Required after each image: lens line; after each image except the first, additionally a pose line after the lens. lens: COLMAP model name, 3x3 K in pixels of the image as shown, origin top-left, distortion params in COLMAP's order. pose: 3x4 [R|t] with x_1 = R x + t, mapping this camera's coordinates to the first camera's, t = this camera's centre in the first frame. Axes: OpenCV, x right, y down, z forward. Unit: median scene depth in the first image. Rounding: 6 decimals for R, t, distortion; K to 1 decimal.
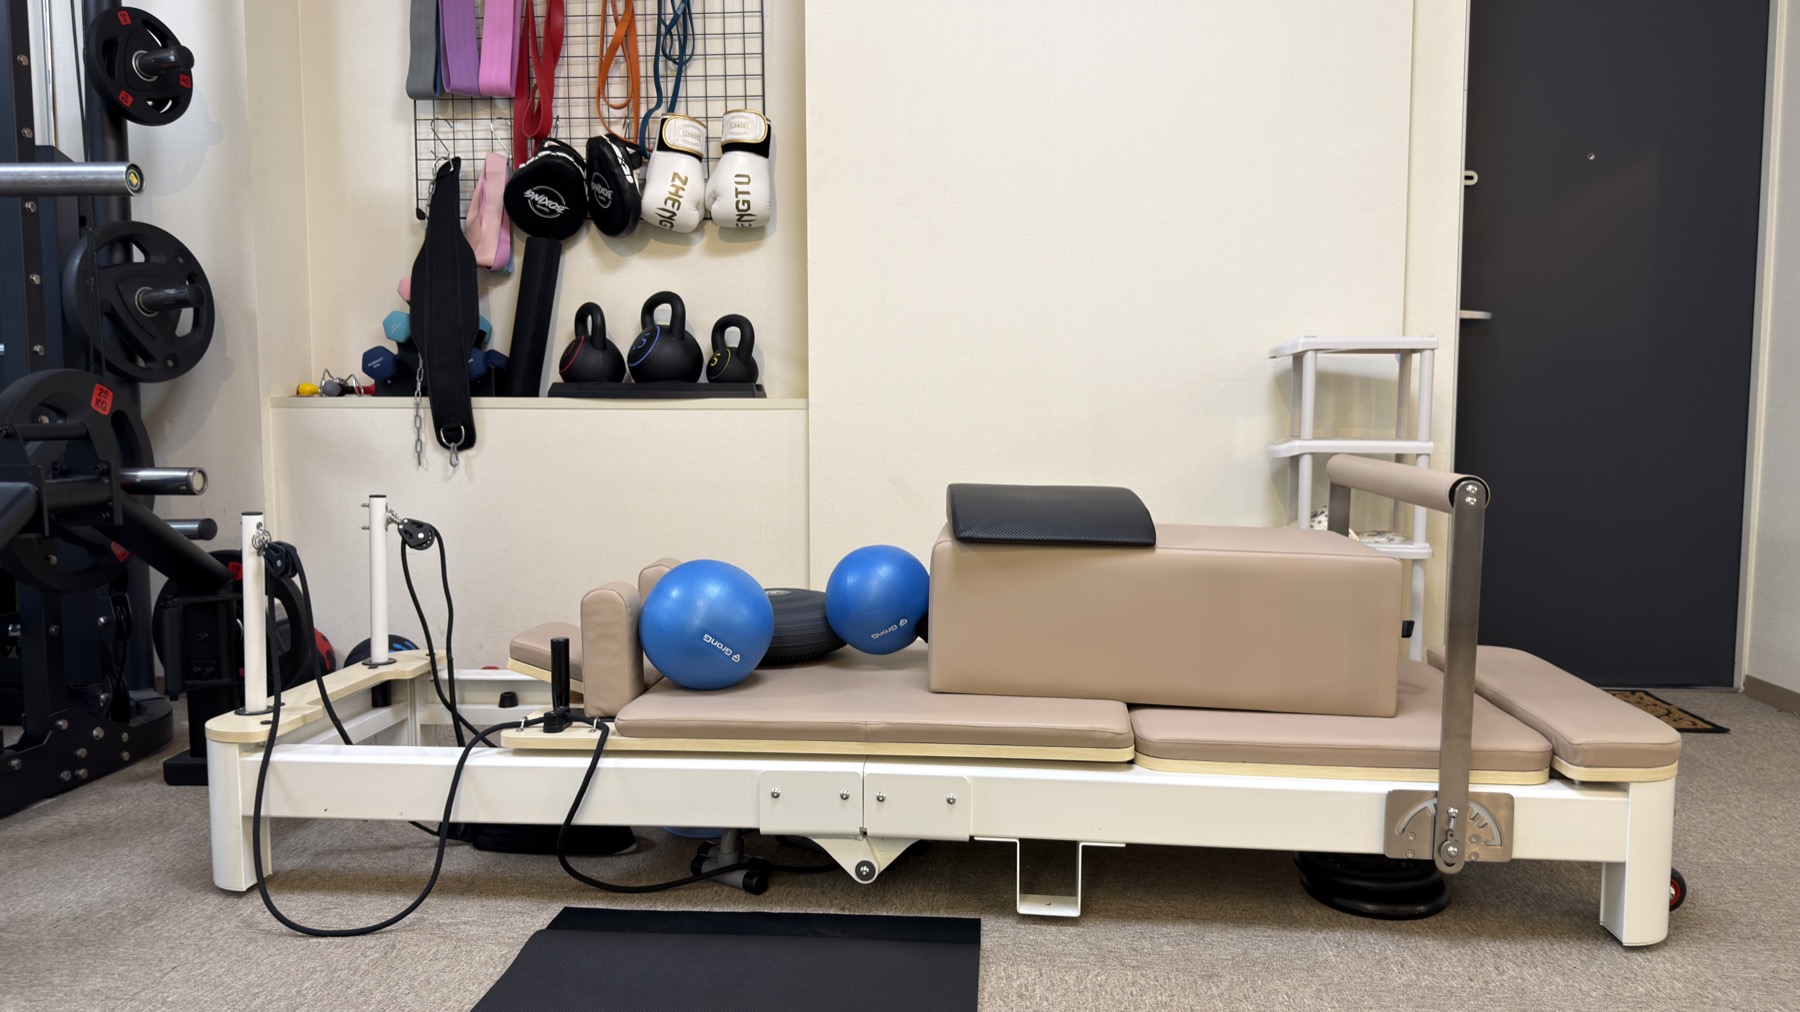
lens RADIAL K [[1269.5, 0, 889.4], [0, 1269.5, 512.0], [0, 0, 1]] dist [0.090816, -0.132378]
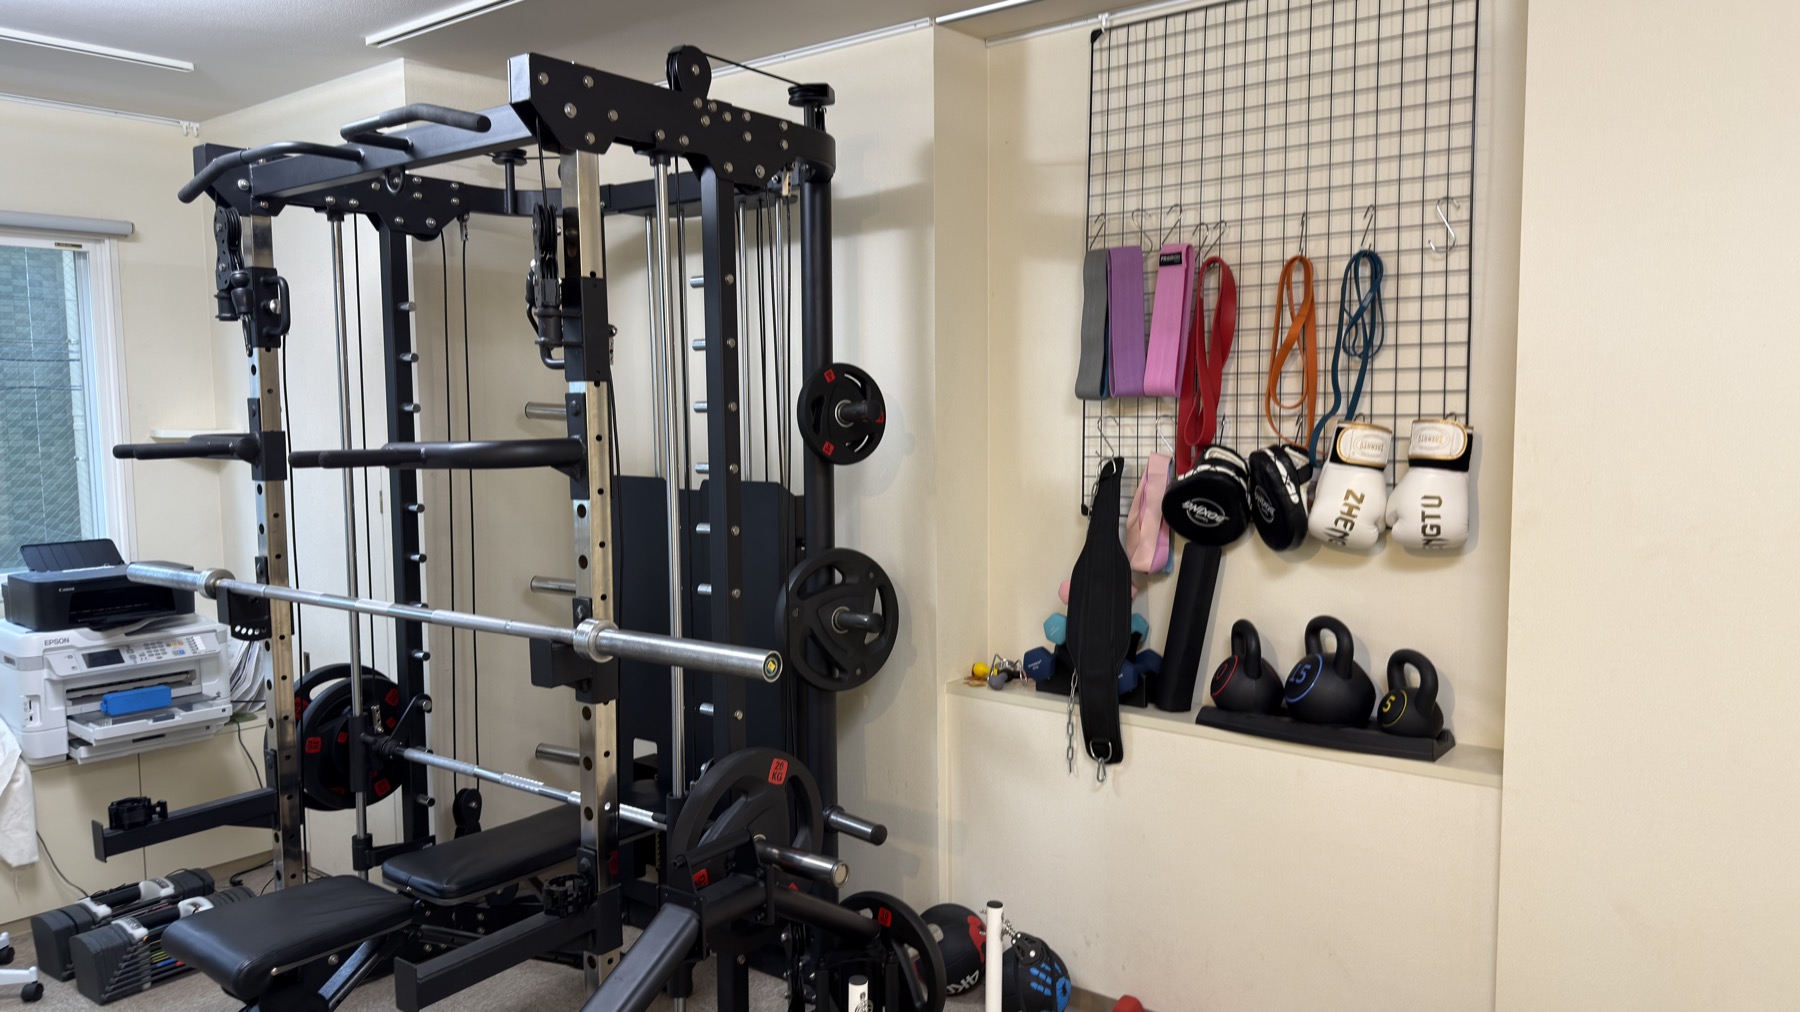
lens RADIAL K [[1269.5, 0, 889.4], [0, 1269.5, 512.0], [0, 0, 1]] dist [0.090816, -0.132378]
pose [[0.839106, 0.043559, -0.542220, 0.043837], [-0.038477, 0.999045, 0.020712, -0.251888], [0.542605, 0.003484, 0.839981, 0.091784]]
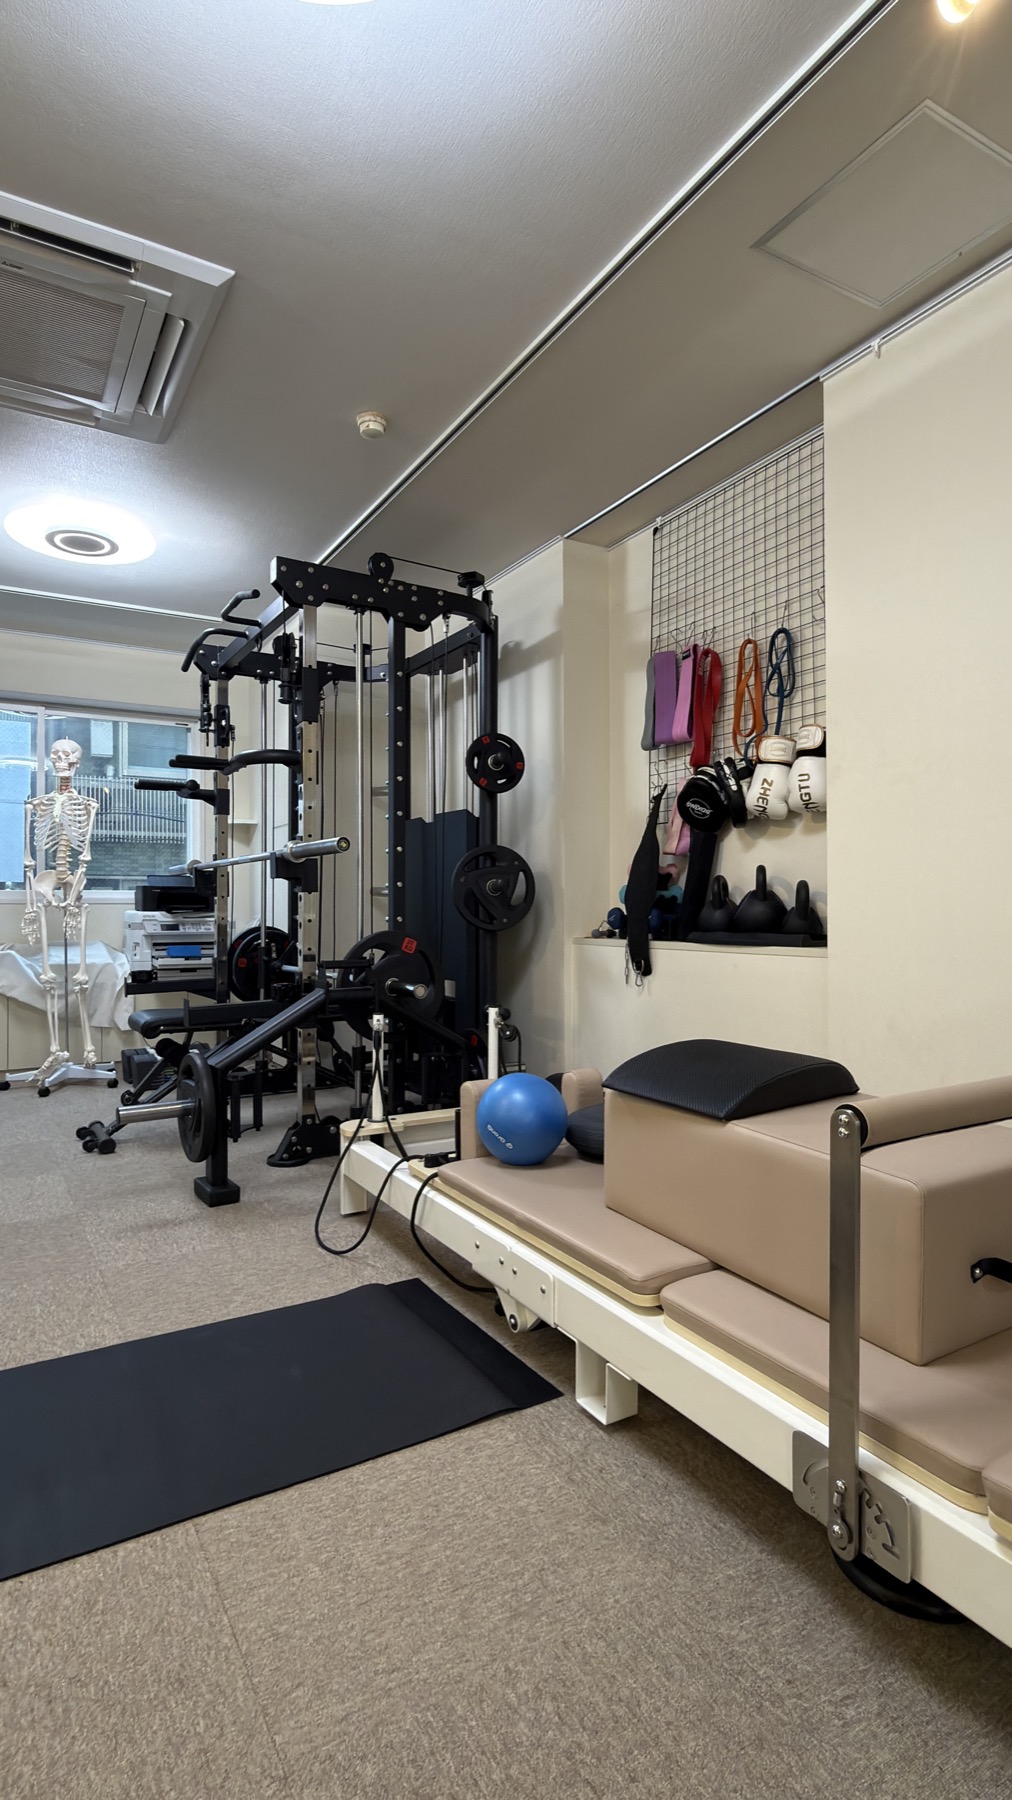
lens RADIAL K [[920.7, 0, 506.0], [0, 920.7, 900.0], [0, 0, 1]] dist [-0.016802, 0.017945]
pose [[0.582543, -0.008651, -0.812754, 0.450207], [-0.066524, 0.996081, -0.058284, -0.062764], [0.810073, 0.088020, 0.579684, 0.228371]]
